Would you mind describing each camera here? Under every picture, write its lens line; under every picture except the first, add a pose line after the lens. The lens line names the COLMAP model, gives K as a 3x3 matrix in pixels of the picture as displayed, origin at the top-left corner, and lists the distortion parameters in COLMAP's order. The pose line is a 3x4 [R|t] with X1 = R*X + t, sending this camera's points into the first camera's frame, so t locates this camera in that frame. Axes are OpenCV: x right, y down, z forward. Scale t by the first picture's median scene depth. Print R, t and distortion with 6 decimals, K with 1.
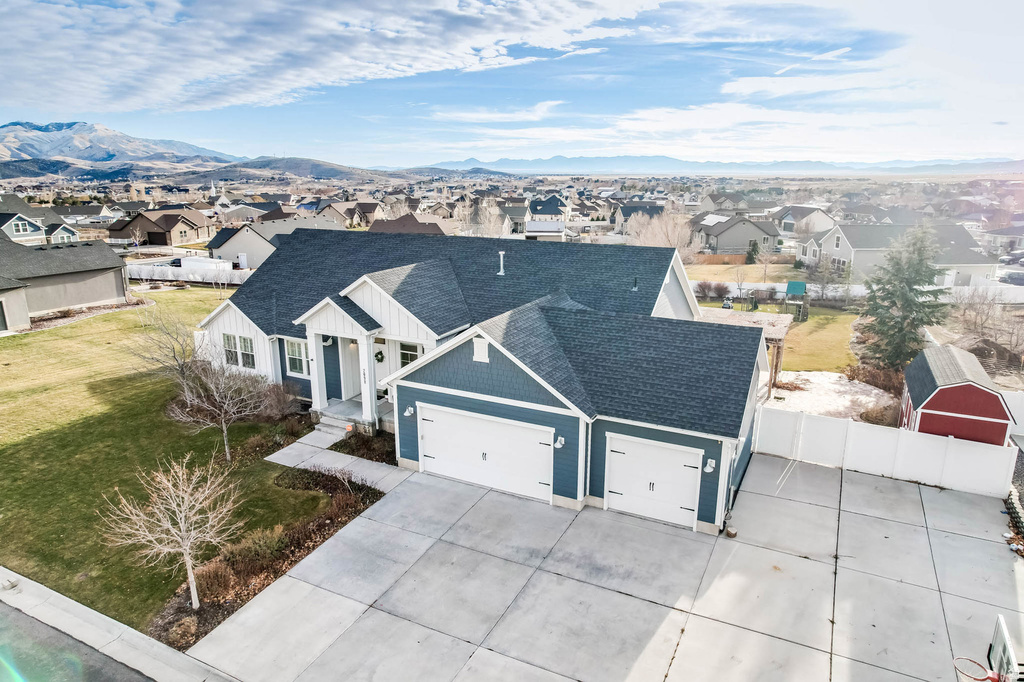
lens RADIAL K [[656.9, 0, 509.9], [0, 656.9, 339.3], [0, 0, 1]] dist [-0.077195, 0.067077]
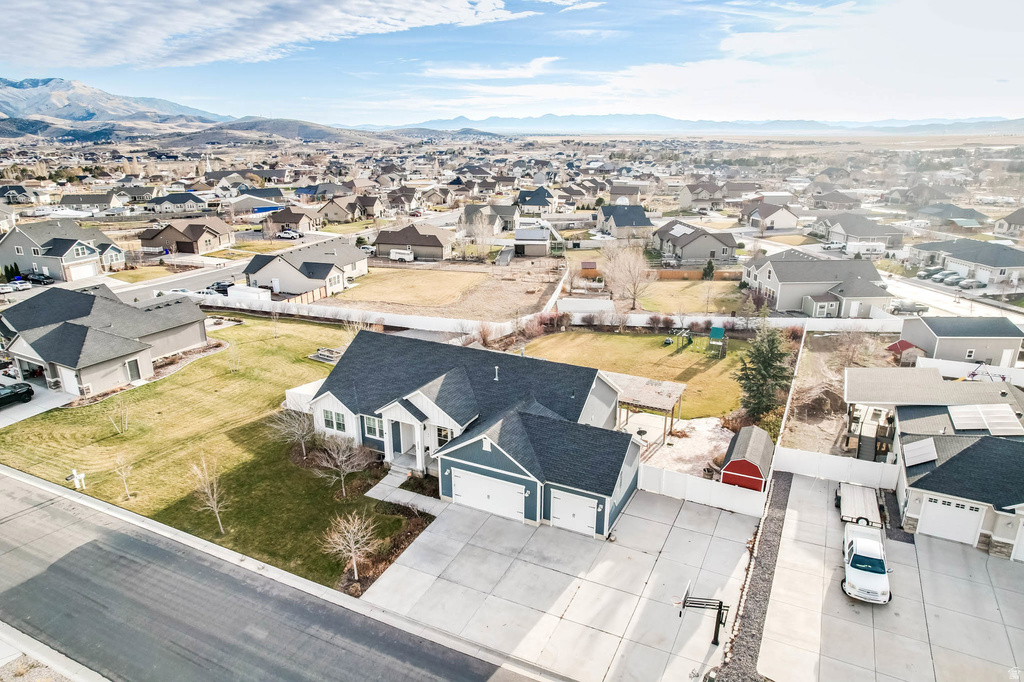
lens RADIAL K [[656.9, 0, 509.9], [0, 656.9, 339.3], [0, 0, 1]] dist [-0.077195, 0.067077]
pose [[0.999892, -0.003325, 0.014320, -0.002502], [0.002472, 0.998245, 0.059165, -0.335742], [-0.014492, -0.059123, 0.998145, -0.742065]]
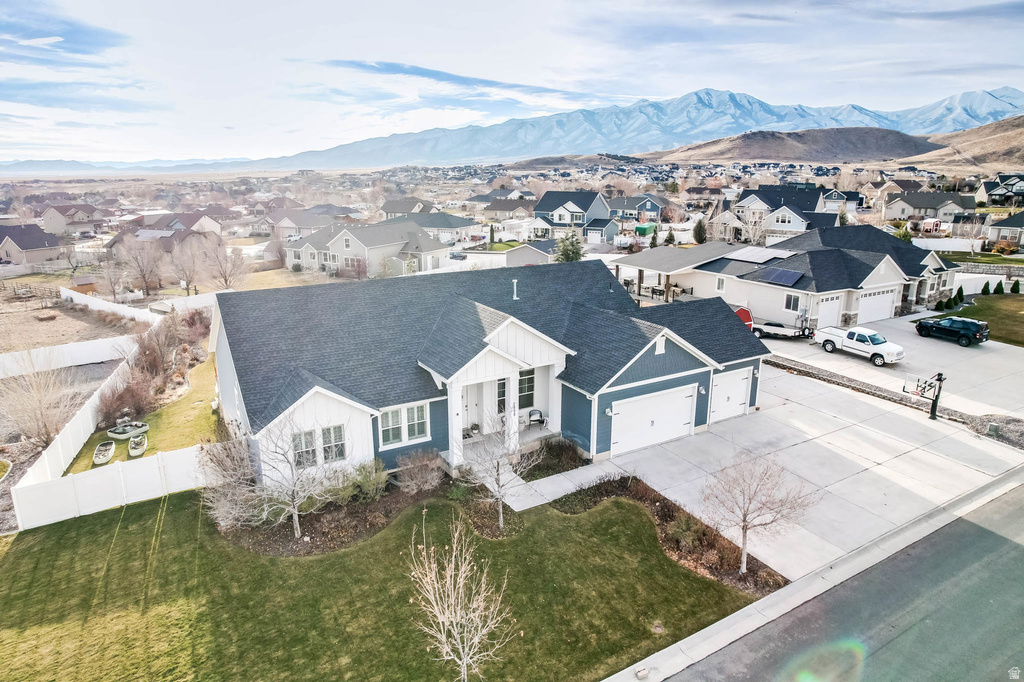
lens RADIAL K [[656.9, 0, 509.9], [0, 656.9, 339.3], [0, 0, 1]] dist [-0.077195, 0.067077]
pose [[0.529599, -0.215532, 0.820409, -1.117118], [0.214683, 0.969749, 0.116181, -0.187186], [-0.820632, 0.114598, 0.559849, 0.398496]]
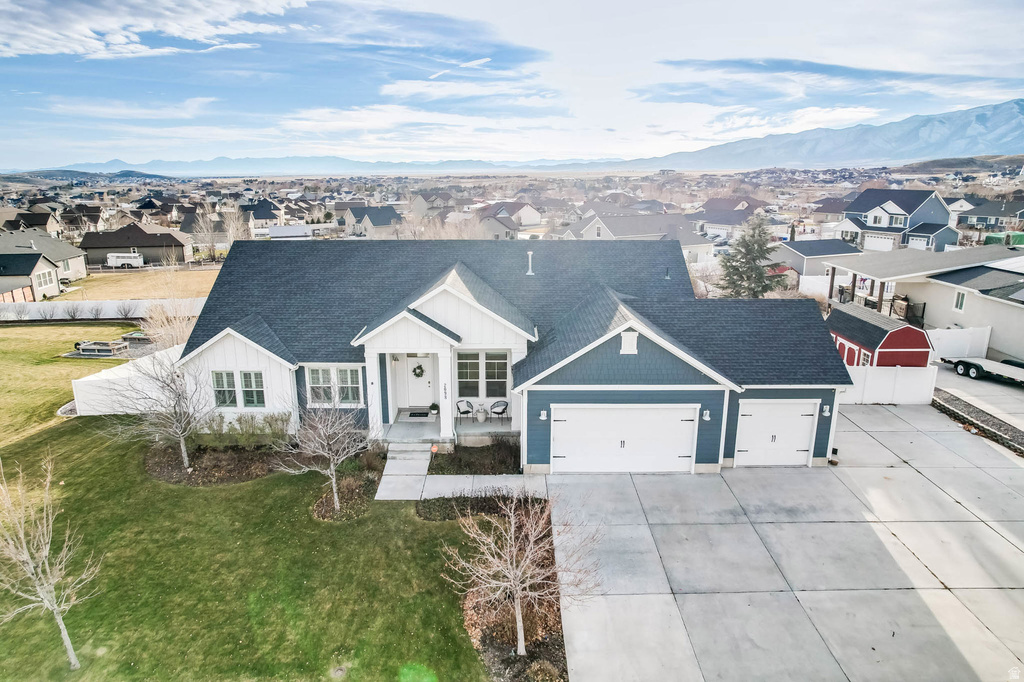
lens RADIAL K [[656.9, 0, 509.9], [0, 656.9, 339.3], [0, 0, 1]] dist [-0.077195, 0.067077]
pose [[0.888114, -0.115527, 0.444867, -0.565172], [0.115670, 0.992922, 0.026933, -0.033107], [-0.444830, 0.027539, 0.895192, 0.116034]]
